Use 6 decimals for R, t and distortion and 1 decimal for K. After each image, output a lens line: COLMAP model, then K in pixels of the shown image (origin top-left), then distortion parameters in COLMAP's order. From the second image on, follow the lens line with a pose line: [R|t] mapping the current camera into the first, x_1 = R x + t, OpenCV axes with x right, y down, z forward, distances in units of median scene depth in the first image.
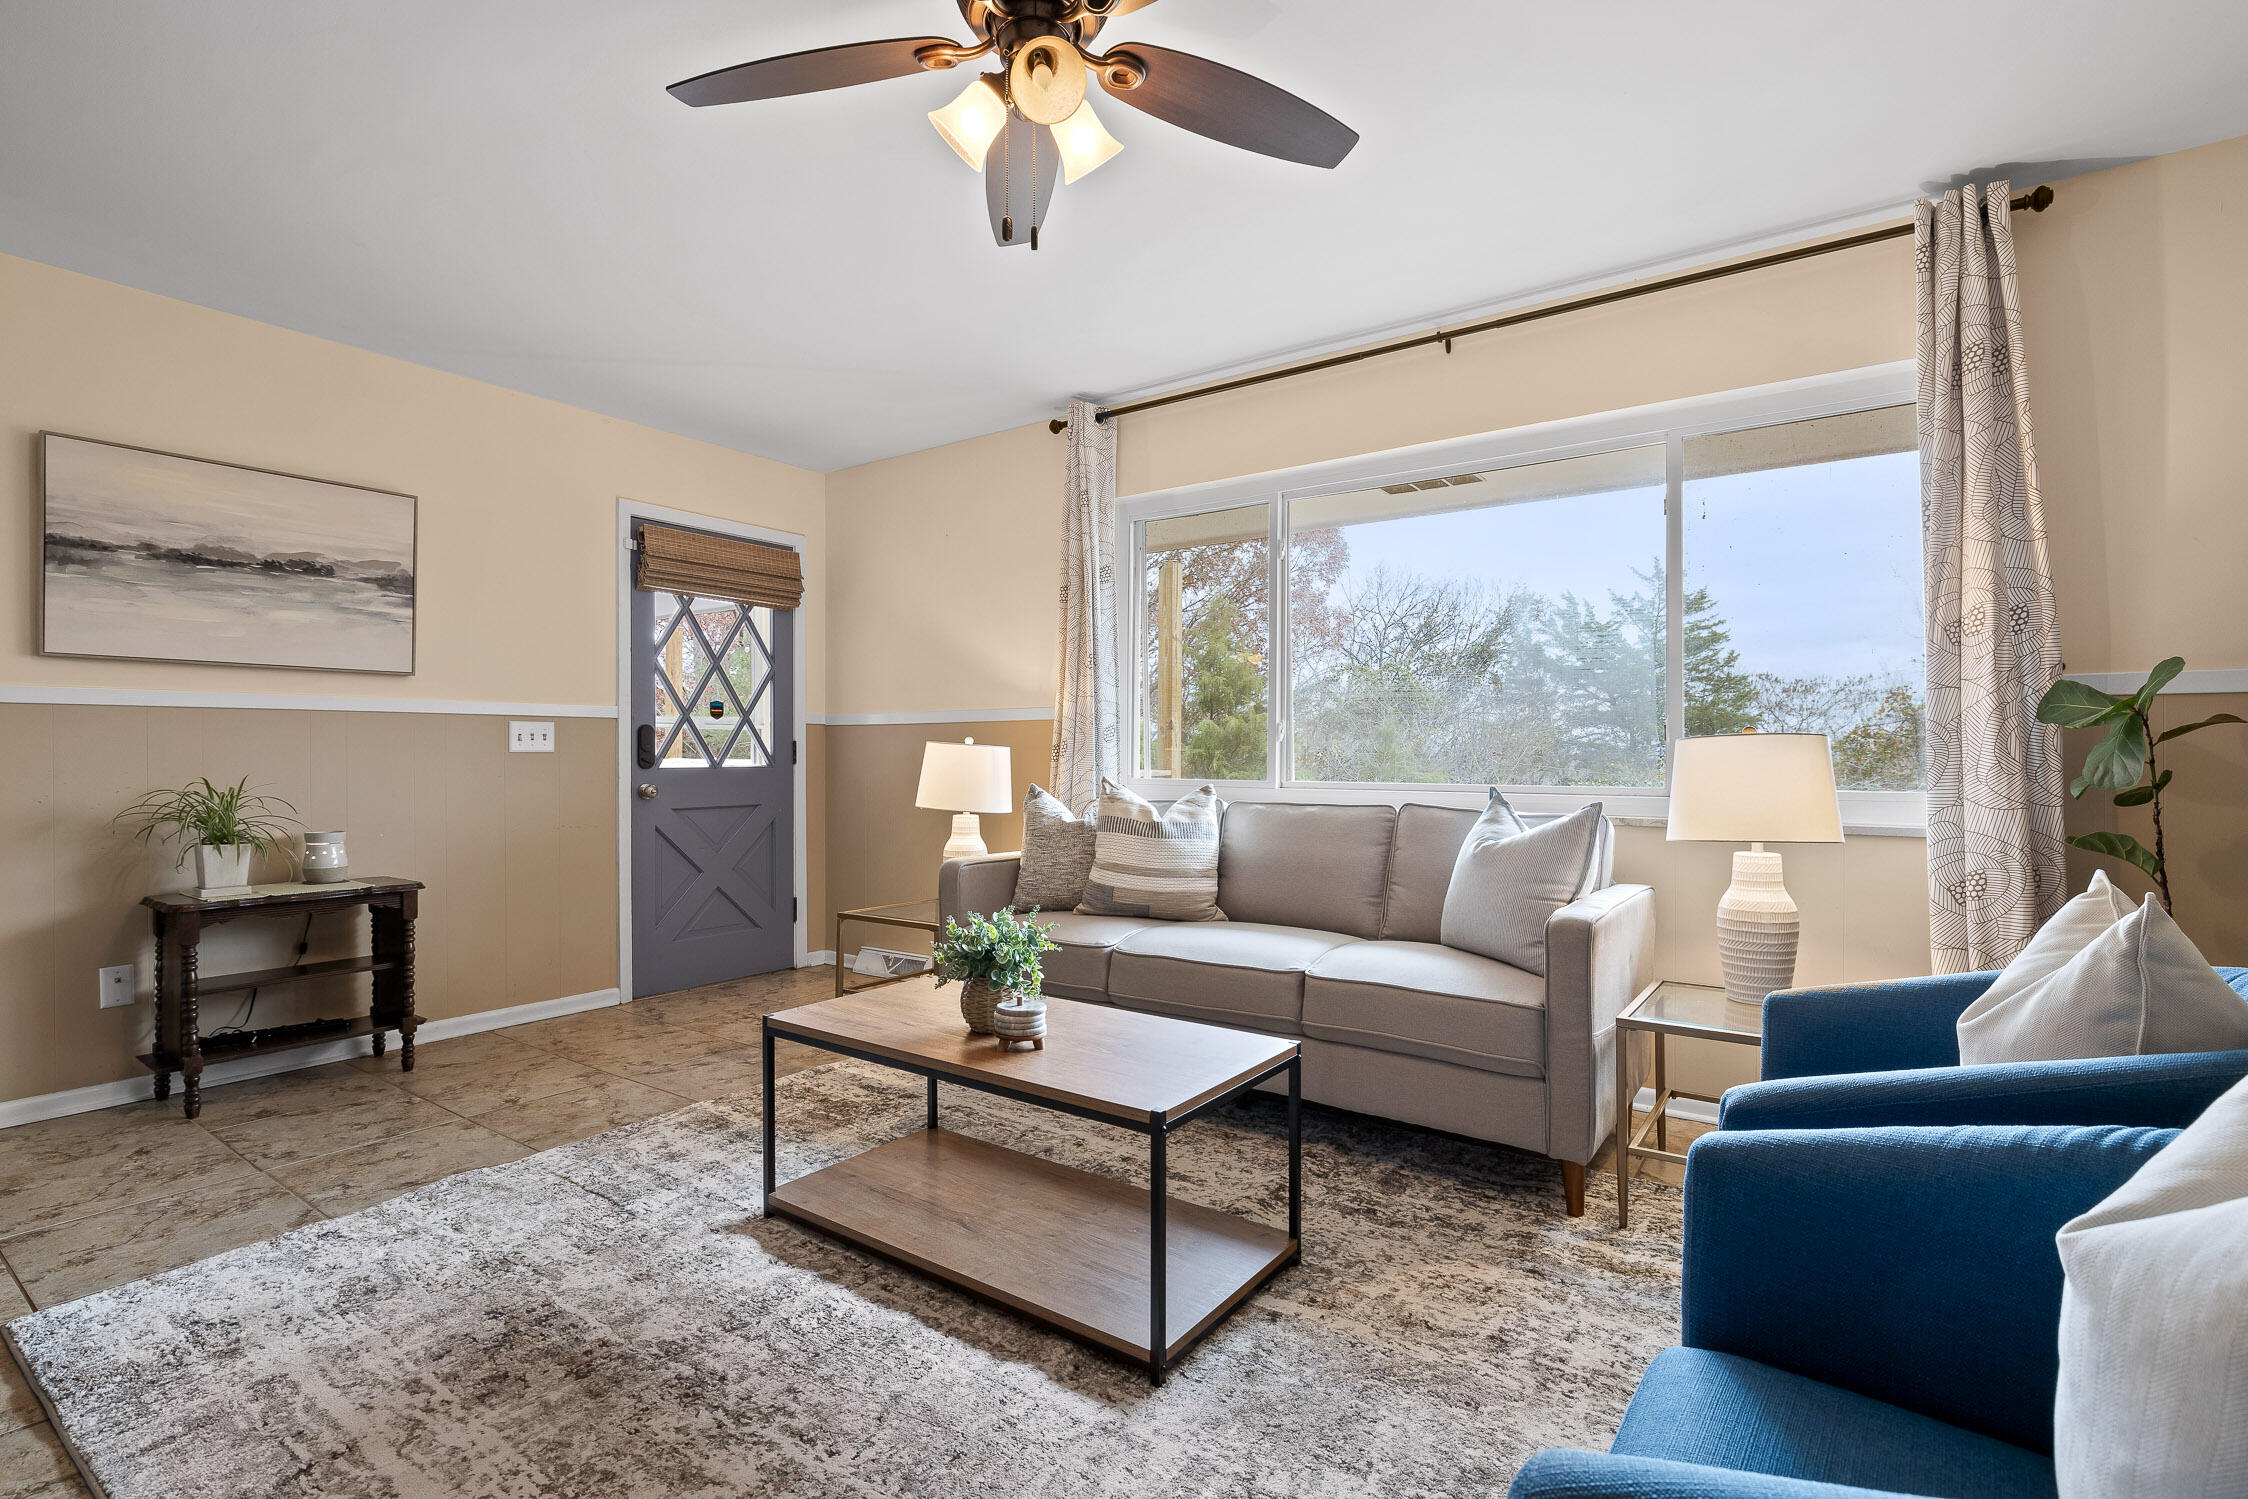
lens RADIAL K [[1069.0, 0, 1126.5], [0, 1069.0, 755.8], [0, 0, 1]] dist [-0.000997, -0.000130]
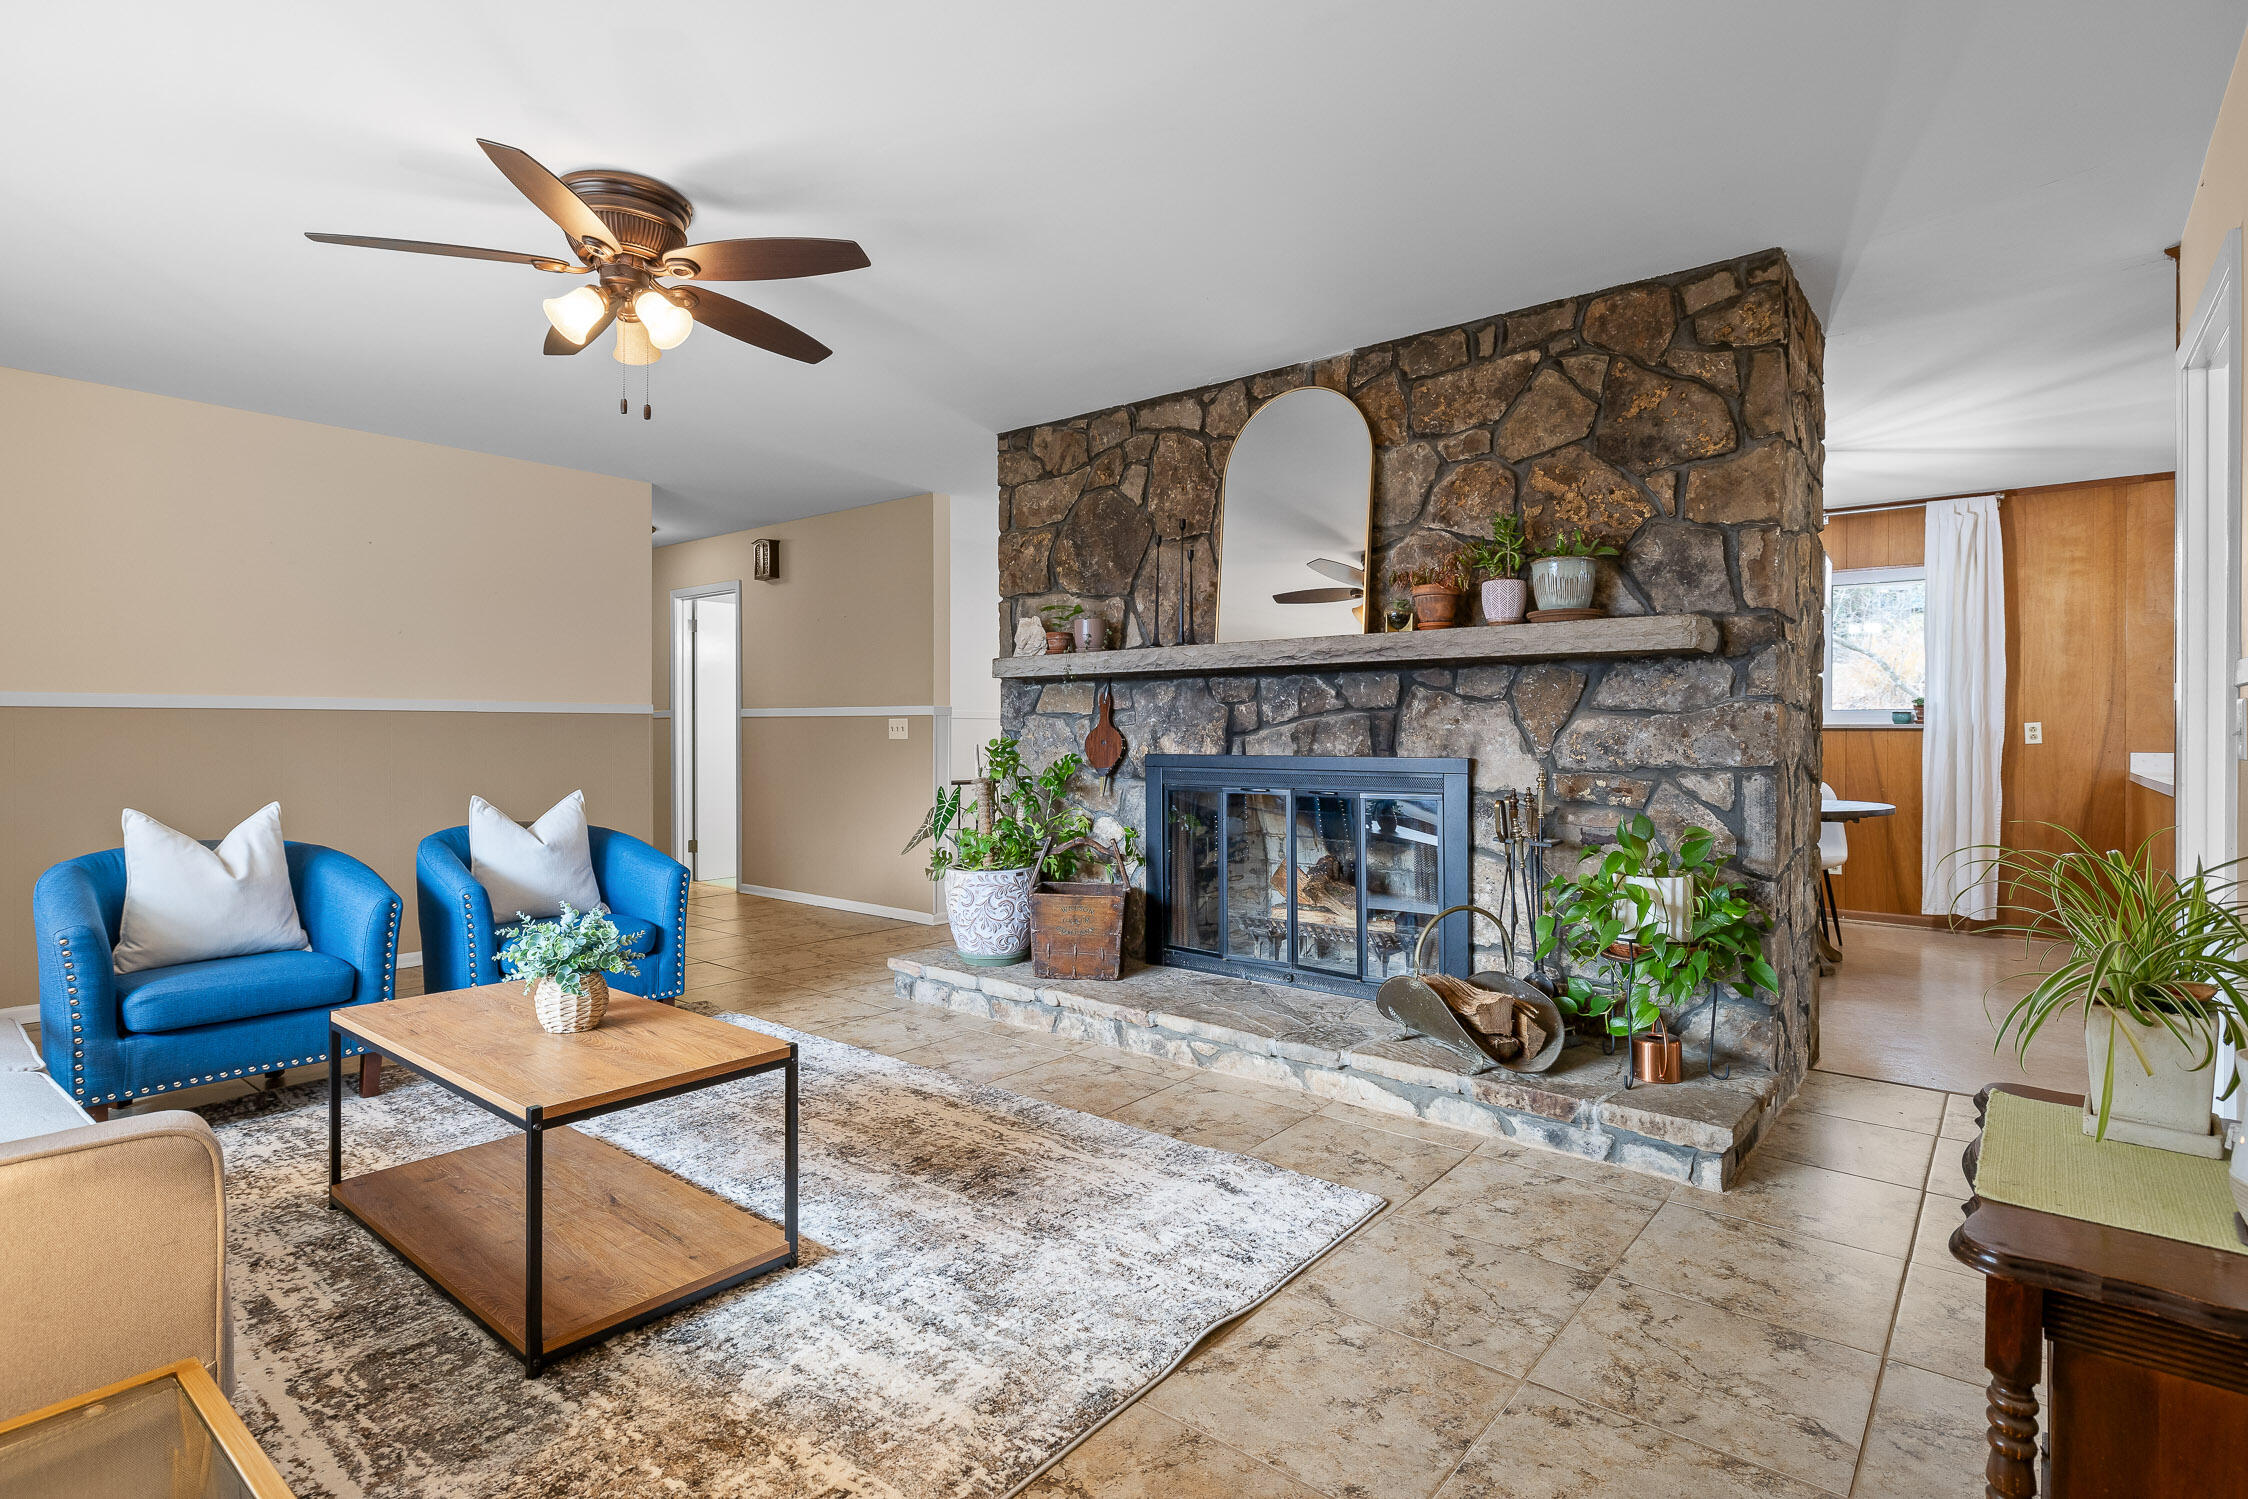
lens RADIAL K [[1085.3, 0, 1119.9], [0, 1085.3, 741.5], [0, 0, 1]] dist [0.000060, -0.000270]
pose [[-0.998393, -0.000816, 0.056661, -0.484840], [-0.000313, 0.999961, 0.008881, -0.016499], [-0.056666, 0.008849, -0.998354, 1.387233]]
